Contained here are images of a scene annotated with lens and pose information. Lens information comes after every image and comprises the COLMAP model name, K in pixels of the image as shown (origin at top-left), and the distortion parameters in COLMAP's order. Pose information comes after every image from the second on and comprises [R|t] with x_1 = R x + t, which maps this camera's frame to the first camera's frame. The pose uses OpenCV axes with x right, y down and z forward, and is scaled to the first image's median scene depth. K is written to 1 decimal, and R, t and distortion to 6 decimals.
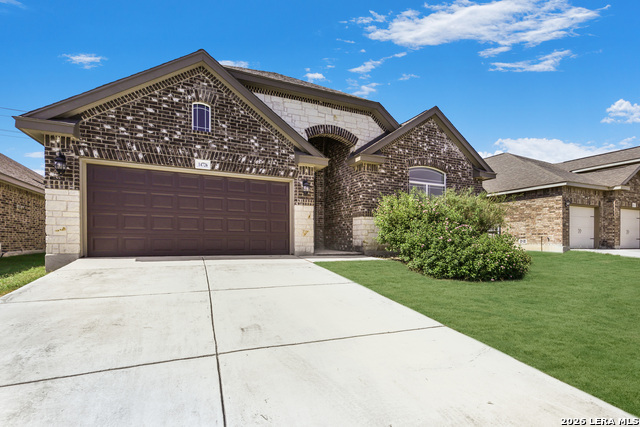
lens RADIAL K [[276.2, 0, 324.6], [0, 276.2, 247.0], [0, 0, 1]] dist [0.003626, 0.000582]
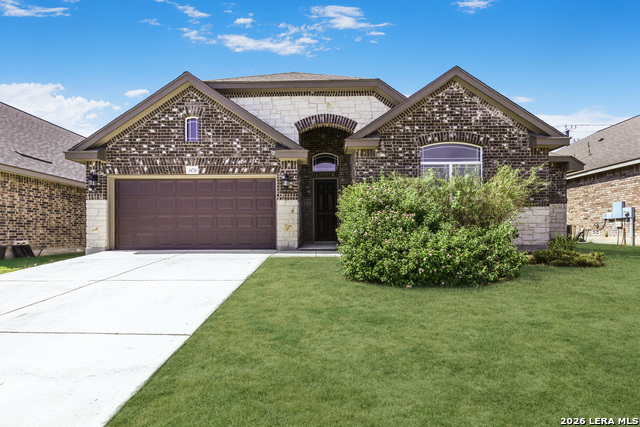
lens RADIAL K [[276.2, 0, 323.9], [0, 276.2, 237.0], [0, 0, 1]] dist [0.003626, 0.000582]
pose [[0.917576, -0.008299, -0.397474, 0.476665], [0.001865, 0.999861, -0.016572, -0.001192], [0.397557, 0.014464, 0.917464, 0.155861]]
